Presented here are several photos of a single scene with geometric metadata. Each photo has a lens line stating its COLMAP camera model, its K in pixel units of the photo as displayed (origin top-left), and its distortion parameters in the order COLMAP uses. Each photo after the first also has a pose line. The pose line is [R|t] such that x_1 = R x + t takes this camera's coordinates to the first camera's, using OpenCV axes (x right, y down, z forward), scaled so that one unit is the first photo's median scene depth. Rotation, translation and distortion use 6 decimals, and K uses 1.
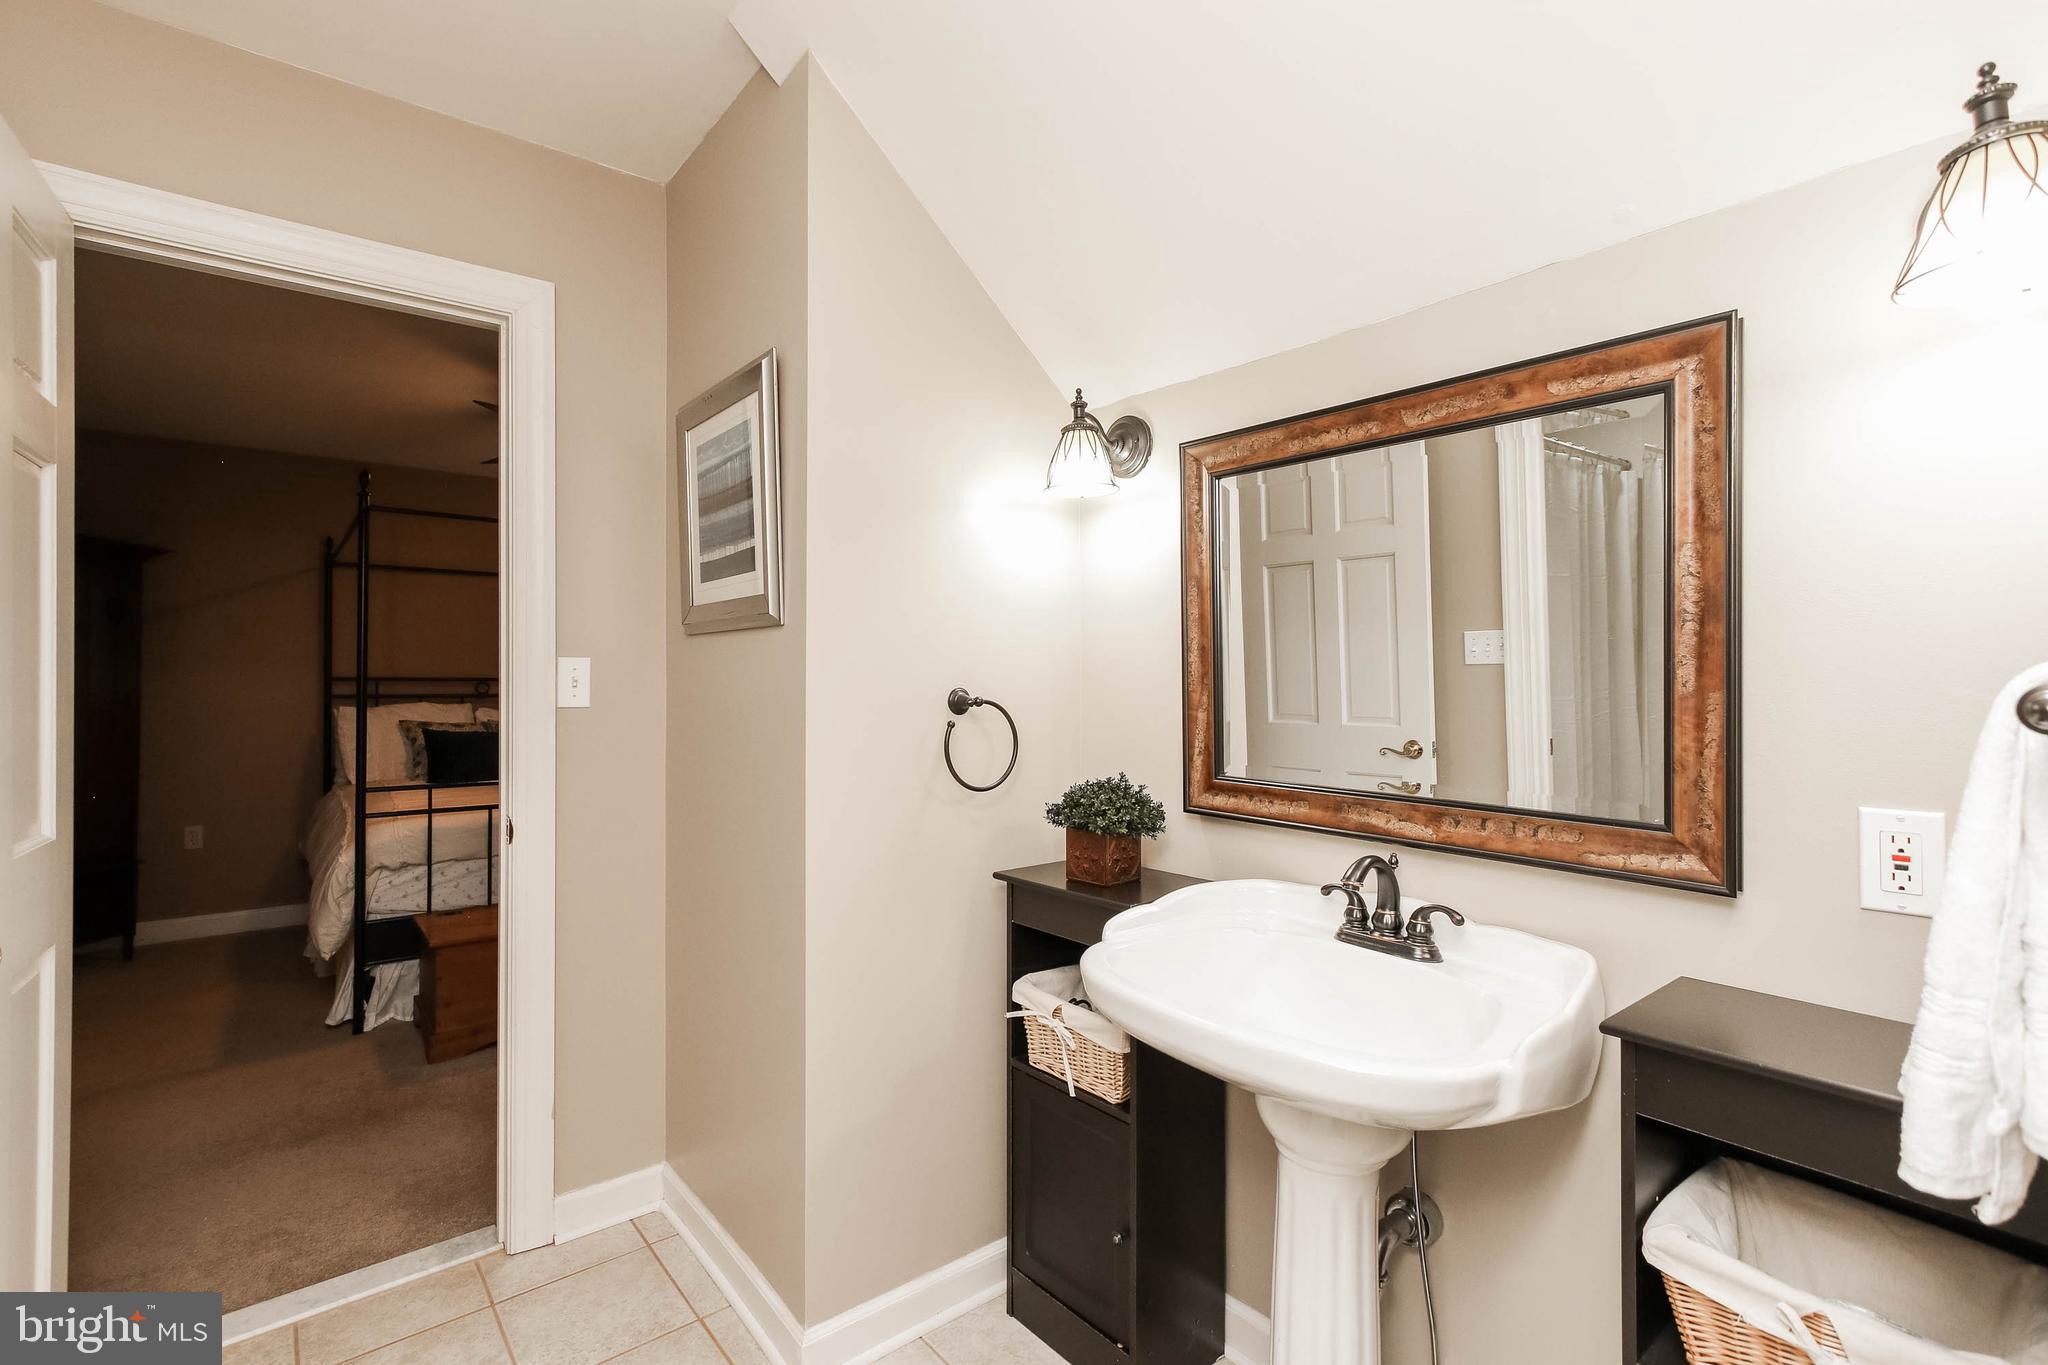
lens RADIAL K [[931.0, 0, 1012.5], [0, 931.0, 677.8], [0, 0, 1]] dist [-0.006944, -0.001256]
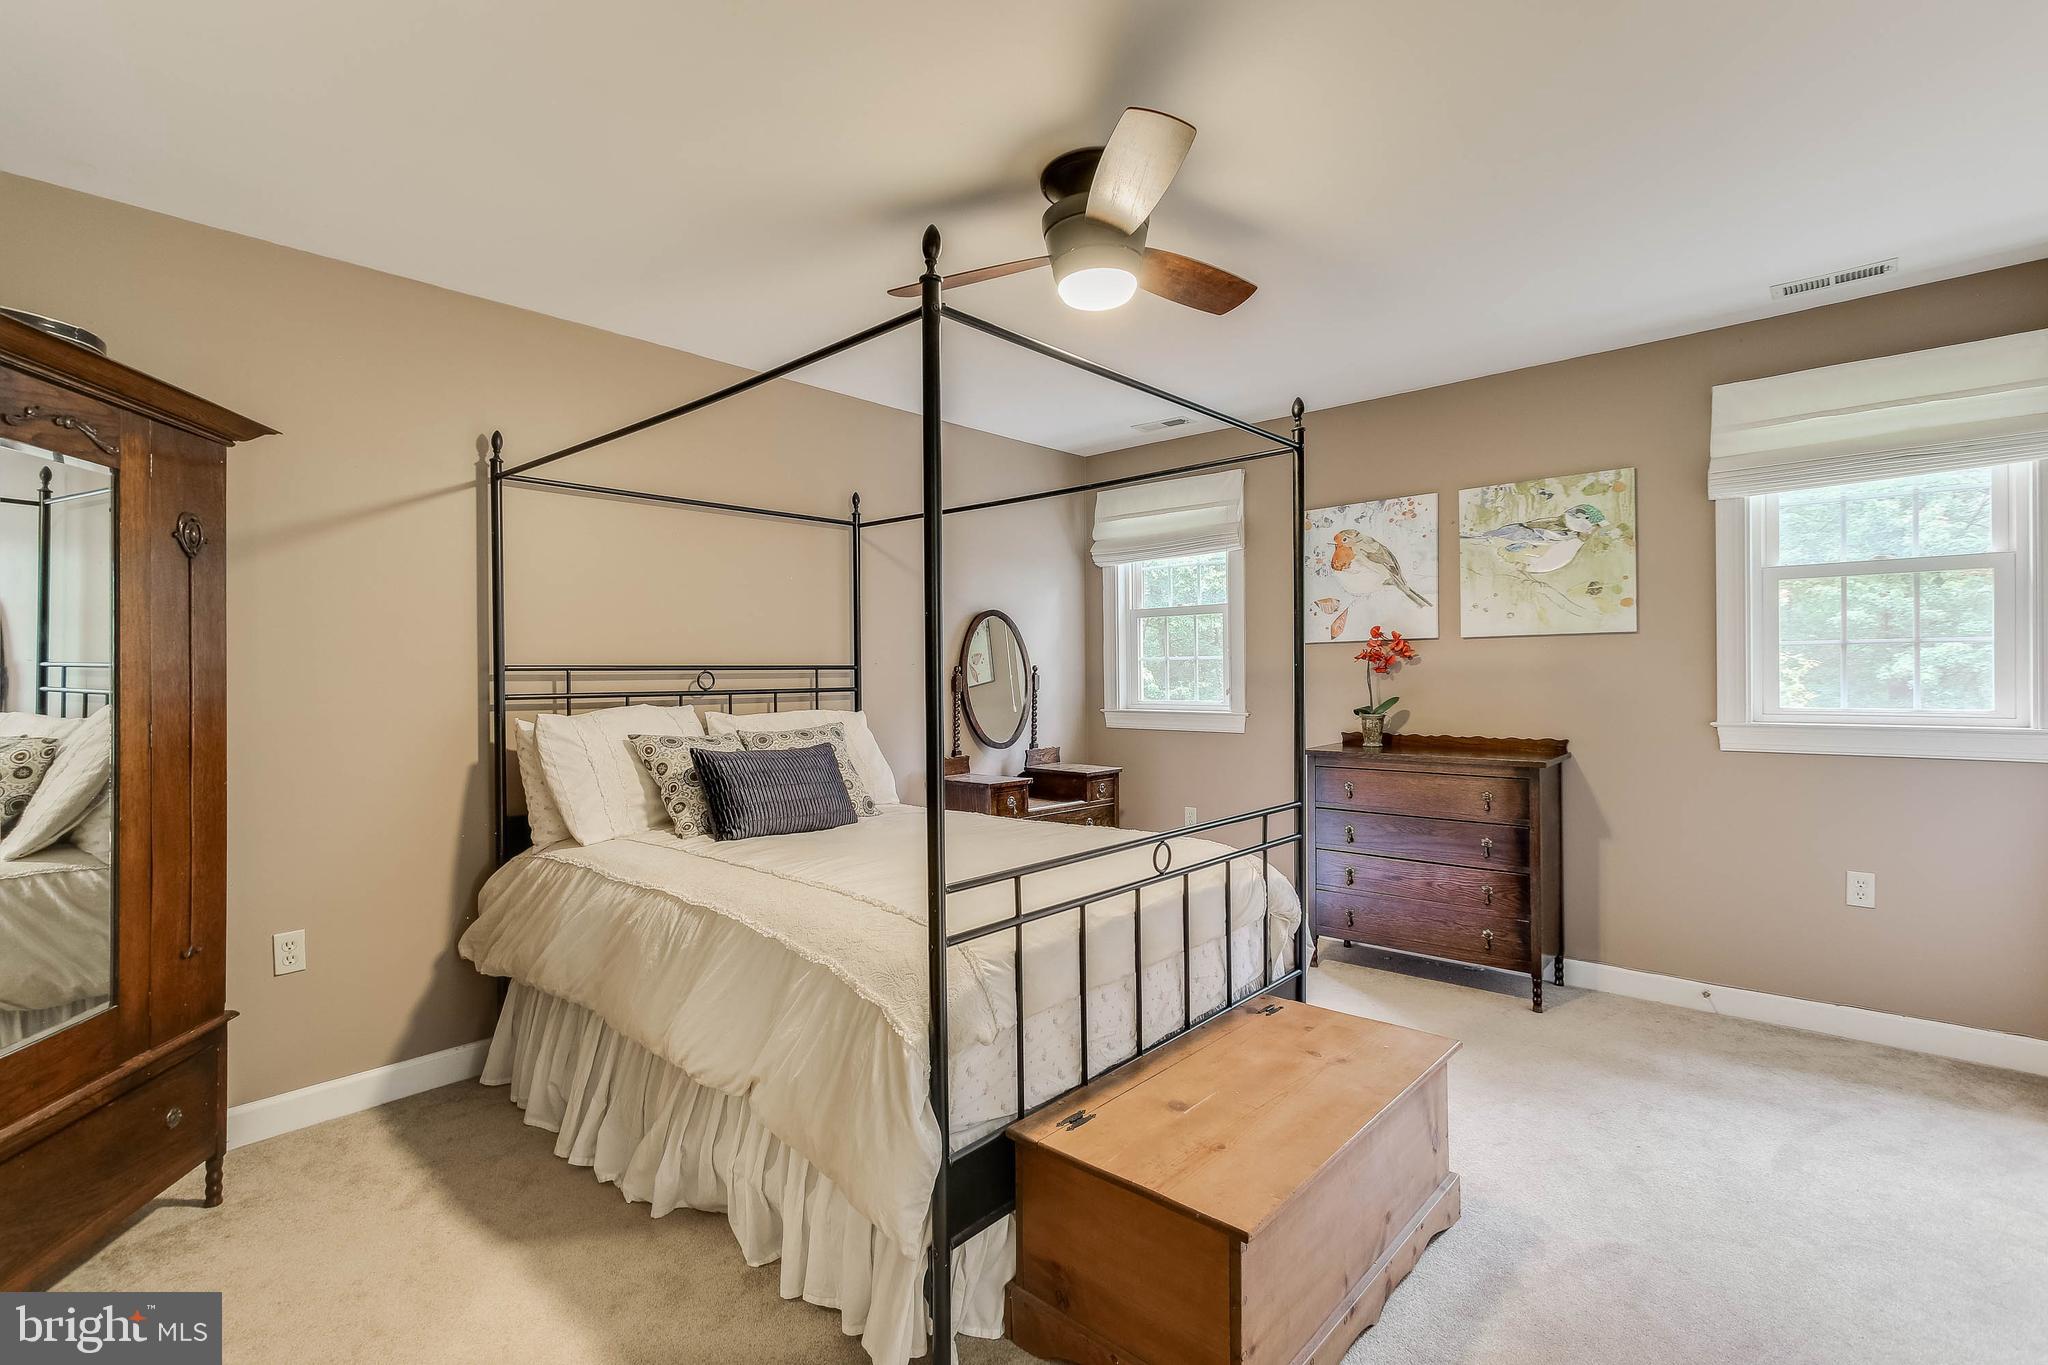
lens RADIAL K [[931.0, 0, 1012.5], [0, 931.0, 677.8], [0, 0, 1]] dist [-0.006944, -0.001256]
pose [[0.987014, -0.005782, 0.160533, -0.641689], [0.004796, 0.999967, 0.006529, 0.006184], [-0.160566, -0.005674, 0.987009, 0.444909]]
